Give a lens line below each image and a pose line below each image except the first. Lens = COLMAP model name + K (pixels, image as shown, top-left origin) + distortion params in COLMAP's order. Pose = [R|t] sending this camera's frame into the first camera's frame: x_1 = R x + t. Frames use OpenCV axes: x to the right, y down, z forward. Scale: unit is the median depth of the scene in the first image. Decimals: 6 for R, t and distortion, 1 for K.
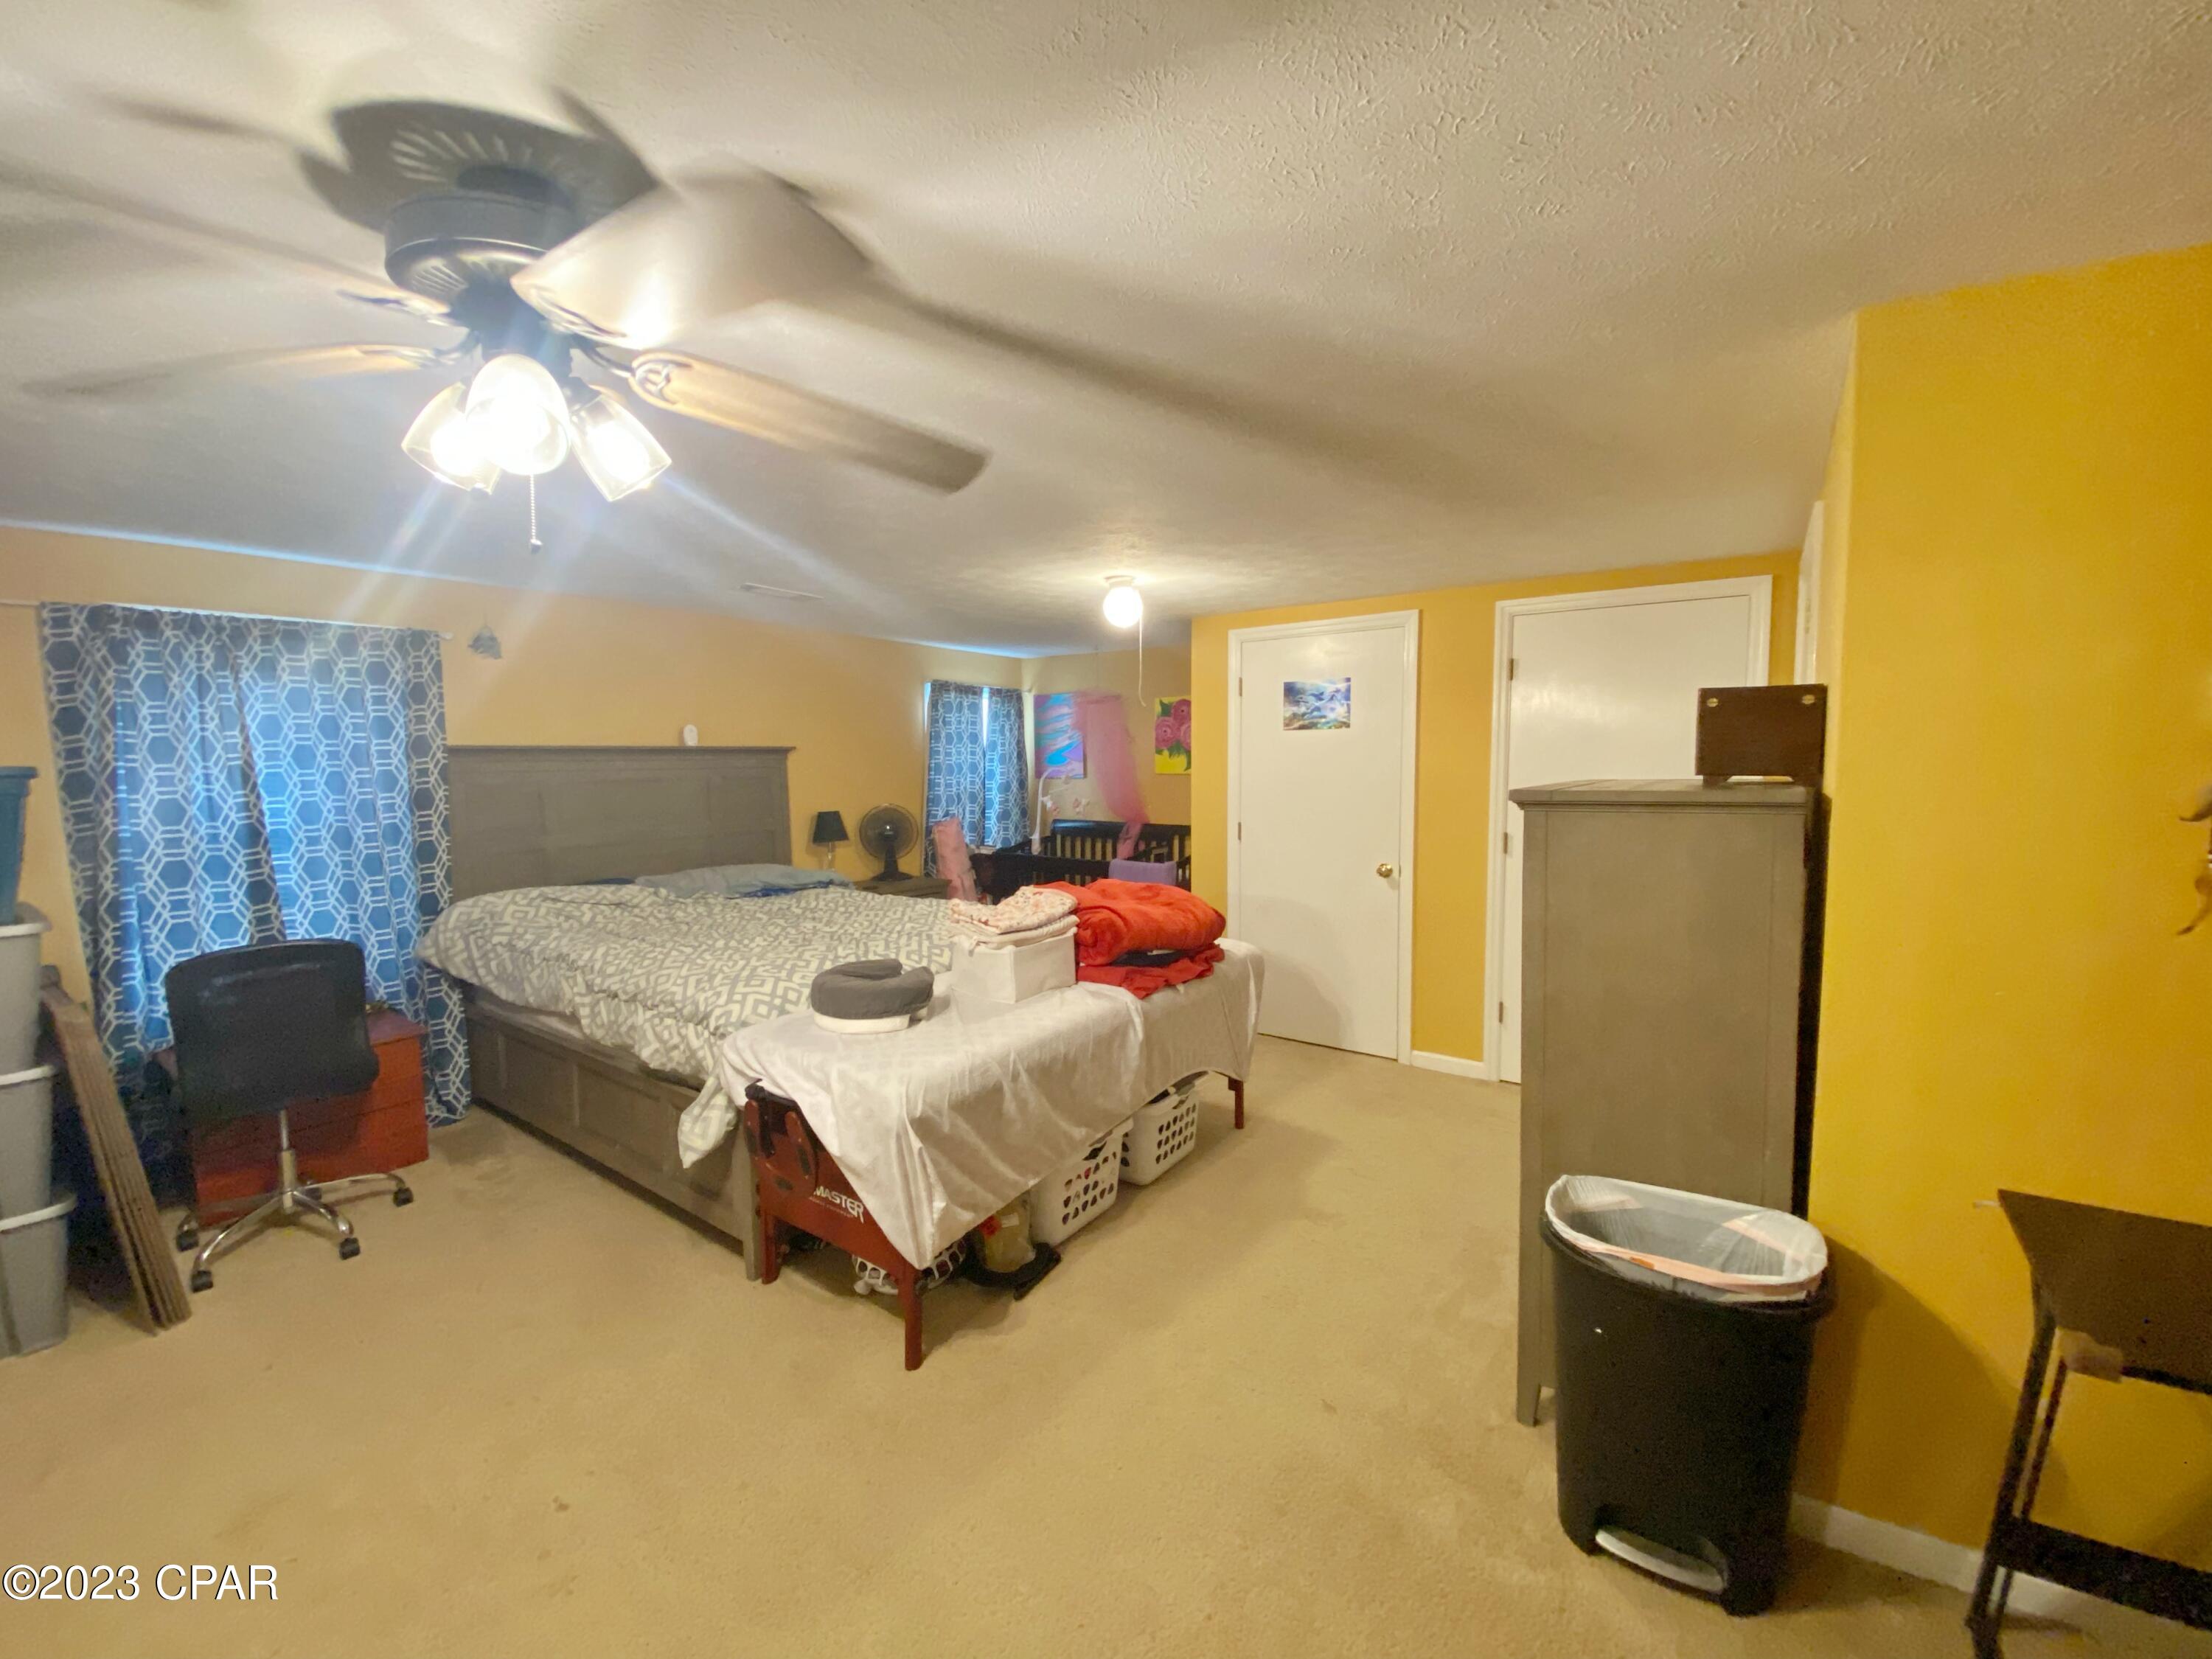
lens RADIAL K [[903.1, 0, 1101.3], [0, 903.1, 822.8], [0, 0, 1]] dist [0.034058, -0.027578]
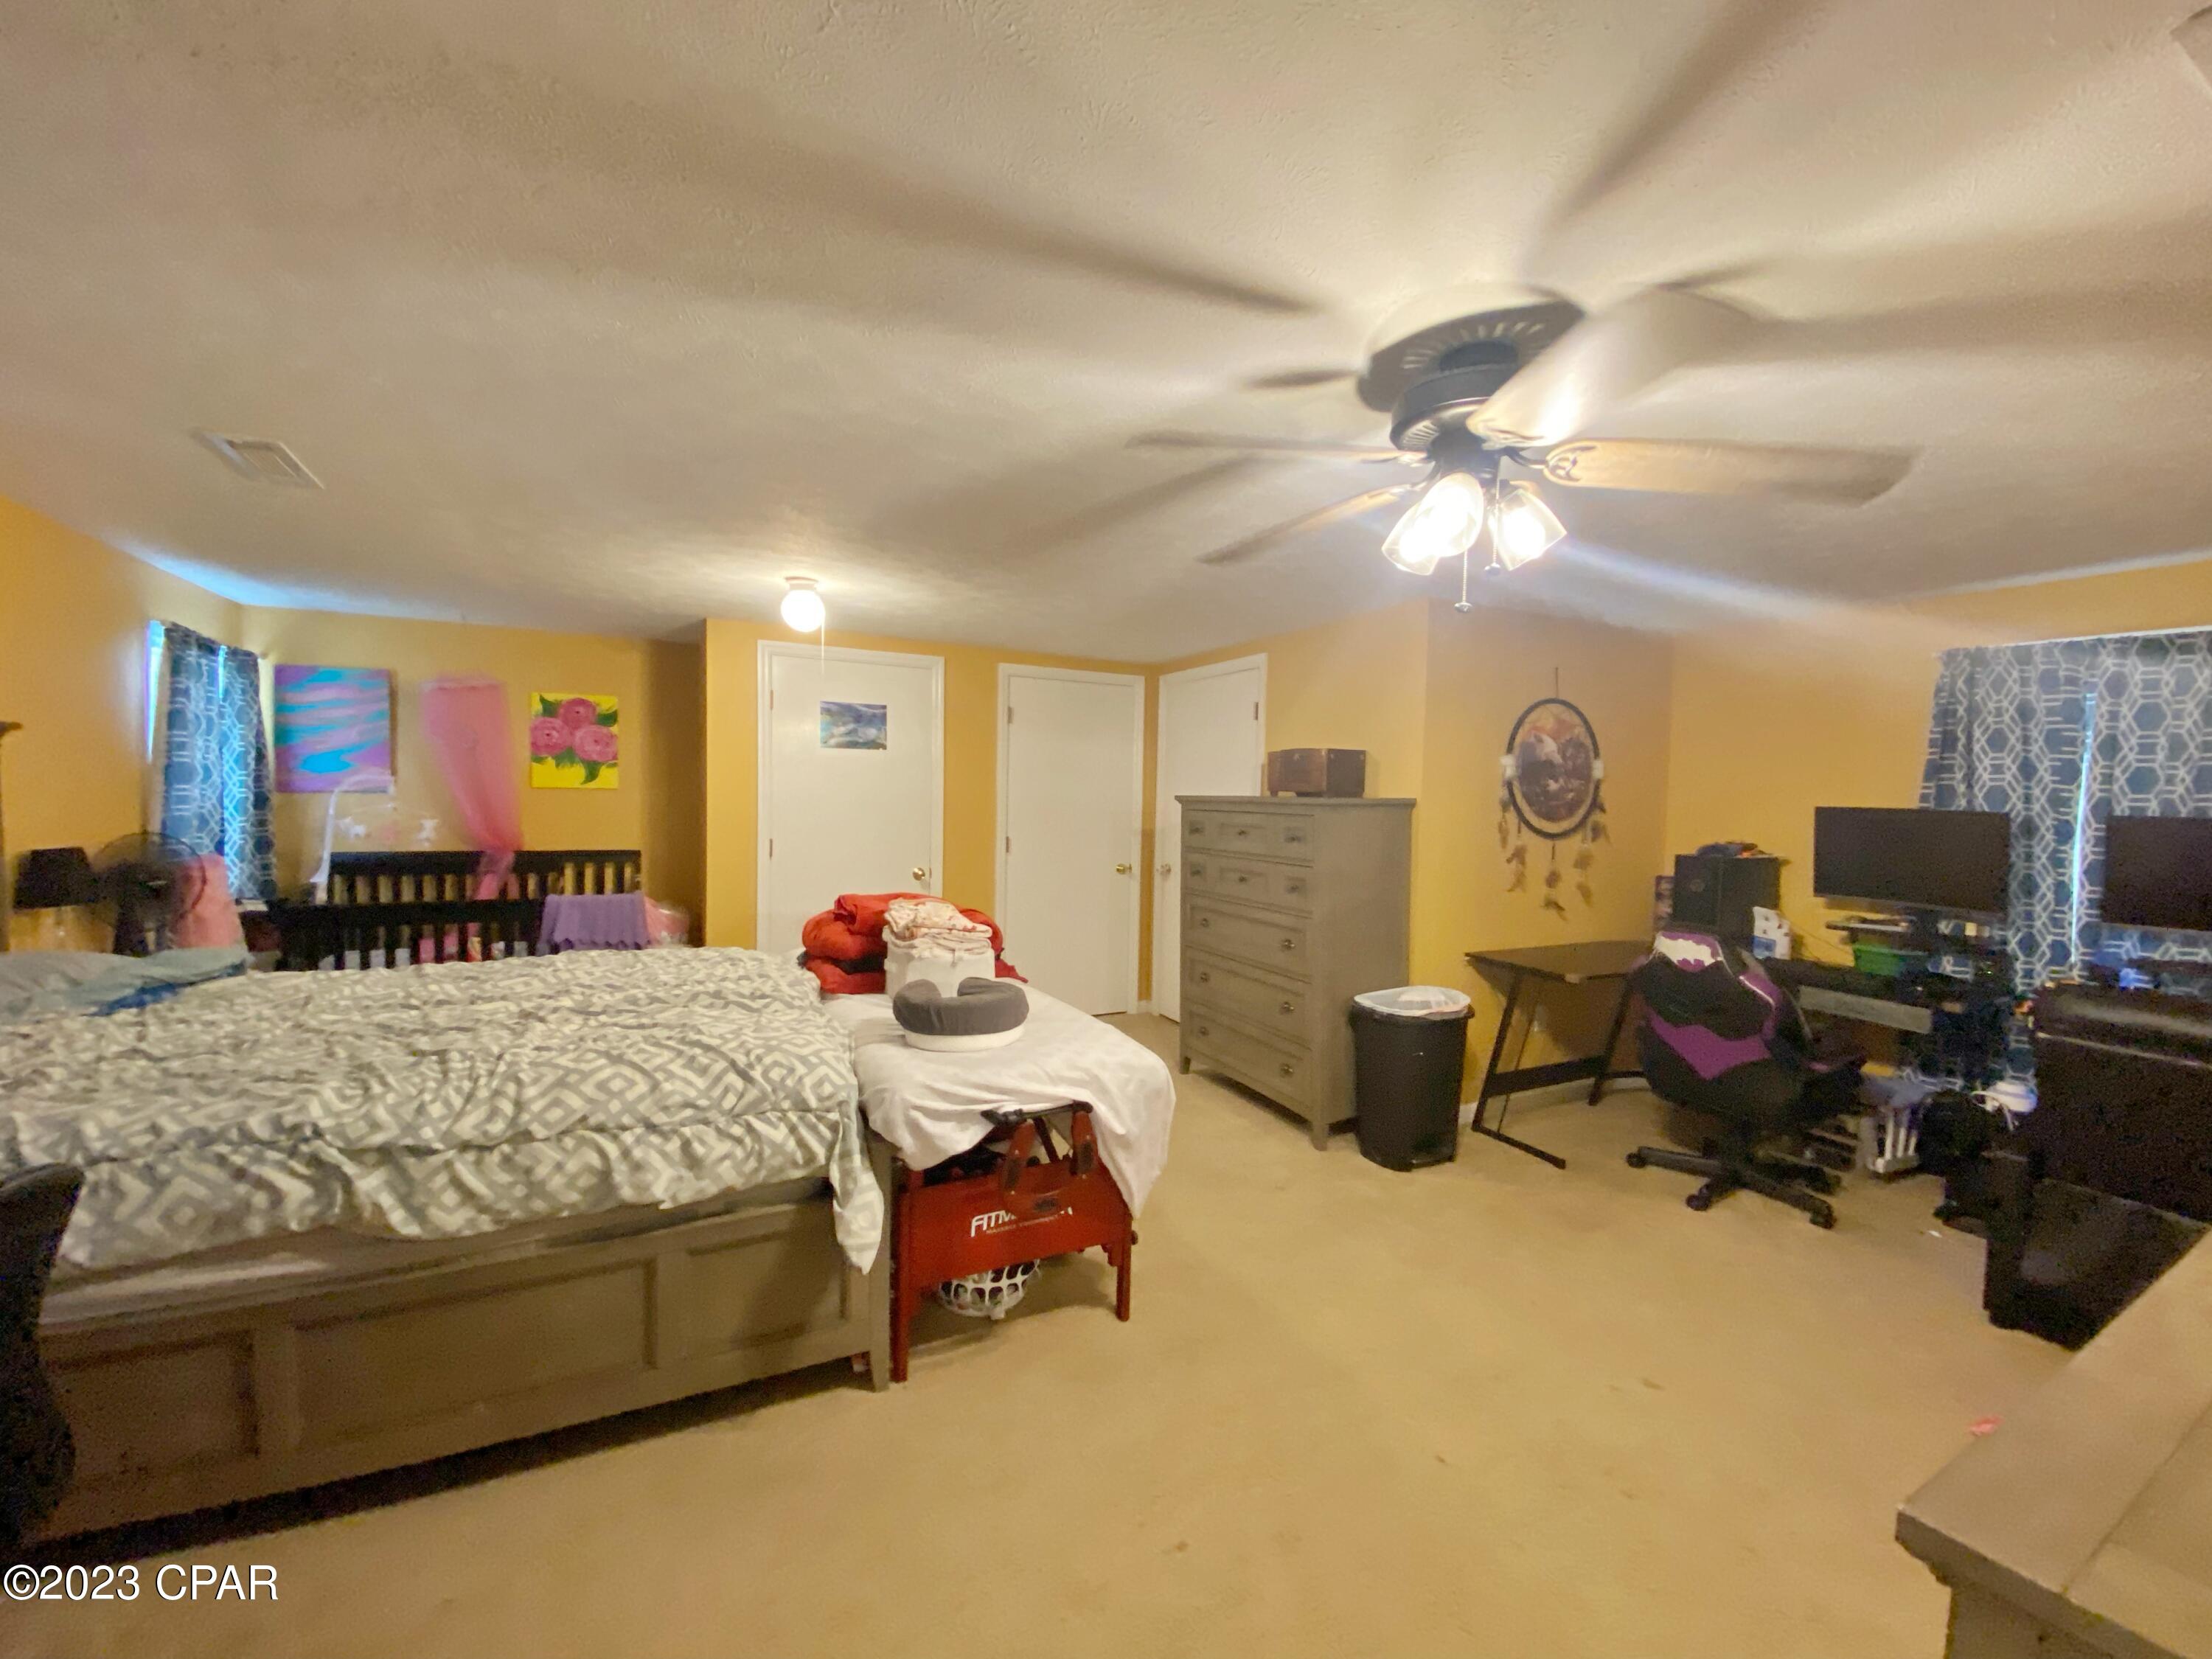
lens RADIAL K [[903.1, 0, 1101.3], [0, 903.1, 822.8], [0, 0, 1]] dist [0.034058, -0.027578]
pose [[0.449647, -0.015029, 0.893080, -0.480415], [0.038268, 0.999265, -0.002451, -0.001222], [-0.892386, 0.035278, 0.449891, 0.202565]]
